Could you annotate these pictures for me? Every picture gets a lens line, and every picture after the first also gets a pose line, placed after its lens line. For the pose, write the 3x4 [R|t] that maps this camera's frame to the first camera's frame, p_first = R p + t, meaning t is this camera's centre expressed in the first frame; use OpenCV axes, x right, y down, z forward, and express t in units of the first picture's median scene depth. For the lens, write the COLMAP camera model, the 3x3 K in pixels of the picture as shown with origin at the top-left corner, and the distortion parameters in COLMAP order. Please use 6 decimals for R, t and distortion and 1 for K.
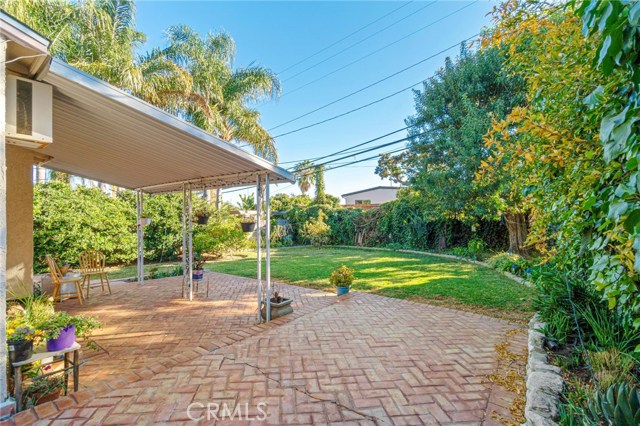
lens RADIAL K [[275.7, 0, 320.5], [0, 275.7, 209.5], [0, 0, 1]] dist [-0.010176, -0.000152]
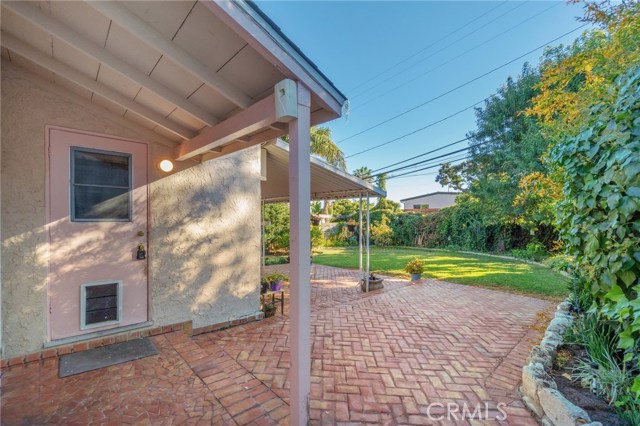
lens RADIAL K [[281.6, 0, 318.5], [0, 281.6, 219.4], [0, 0, 1]] dist [-0.007733, 0.001506]
pose [[0.985889, 0.007578, -0.167229, -0.087171], [-0.003186, 0.999643, 0.026519, -0.008571], [0.167370, -0.025612, 0.985561, -0.221302]]
